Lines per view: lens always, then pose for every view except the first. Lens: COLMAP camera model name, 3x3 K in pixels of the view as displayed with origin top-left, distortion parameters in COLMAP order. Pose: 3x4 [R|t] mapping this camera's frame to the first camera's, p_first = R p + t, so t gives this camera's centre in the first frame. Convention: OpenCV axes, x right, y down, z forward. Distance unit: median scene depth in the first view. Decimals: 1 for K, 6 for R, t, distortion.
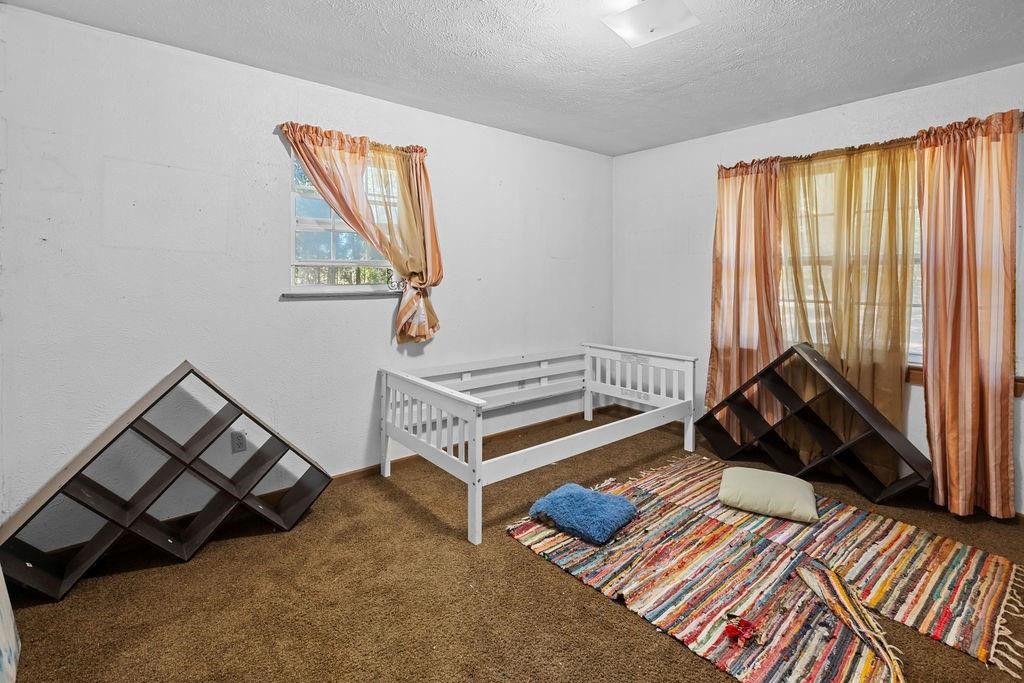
lens RADIAL K [[476.5, 0, 507.4], [0, 476.5, 324.2], [0, 0, 1]] dist [0.002621, 0.000190]
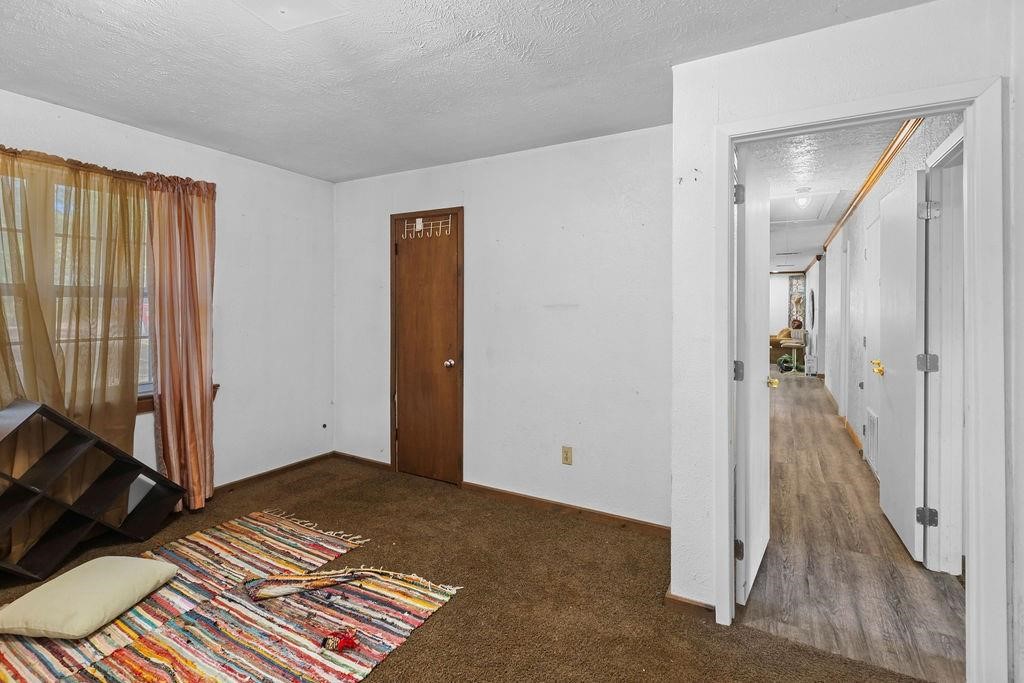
lens RADIAL K [[469.7, 0, 512.0], [0, 469.7, 341.5], [0, 0, 1]] dist [-0.000078, -0.000195]
pose [[-0.367079, -0.072602, 0.927352, -0.440052], [0.097082, 0.988515, 0.115819, -0.080294], [-0.925110, 0.132544, -0.355814, 0.704916]]
